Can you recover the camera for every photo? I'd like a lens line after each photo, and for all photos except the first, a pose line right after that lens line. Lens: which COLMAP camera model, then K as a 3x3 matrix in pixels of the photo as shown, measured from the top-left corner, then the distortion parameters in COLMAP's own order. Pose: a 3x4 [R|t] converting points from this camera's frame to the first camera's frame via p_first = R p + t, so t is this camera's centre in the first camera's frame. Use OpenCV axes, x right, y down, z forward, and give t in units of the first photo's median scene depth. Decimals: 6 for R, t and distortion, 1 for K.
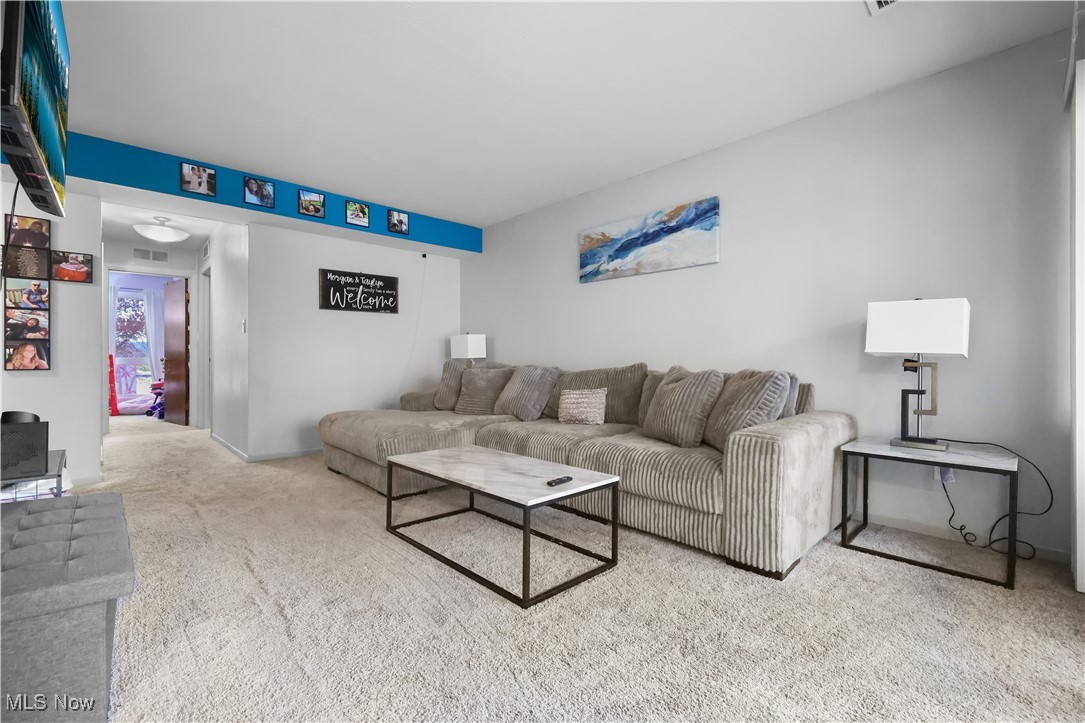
lens RADIAL K [[478.1, 0, 573.1], [0, 478.1, 362.2], [0, 0, 1]] dist [0.002654, -0.000110]
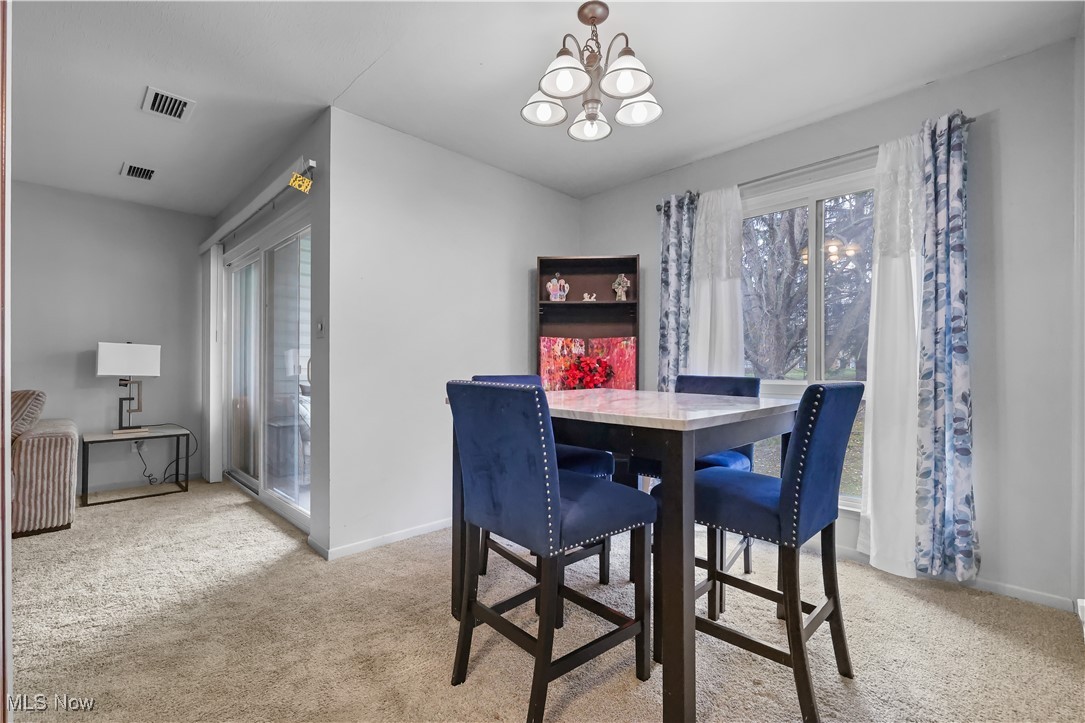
lens RADIAL K [[477.6, 0, 540.4], [0, 477.6, 369.2], [0, 0, 1]] dist [-0.001015, -0.000376]
pose [[0.010322, -0.004178, 0.999938, -0.557180], [0.000039, 0.999991, 0.004178, -0.028729], [-0.999947, -0.000004, 0.010322, -0.265856]]
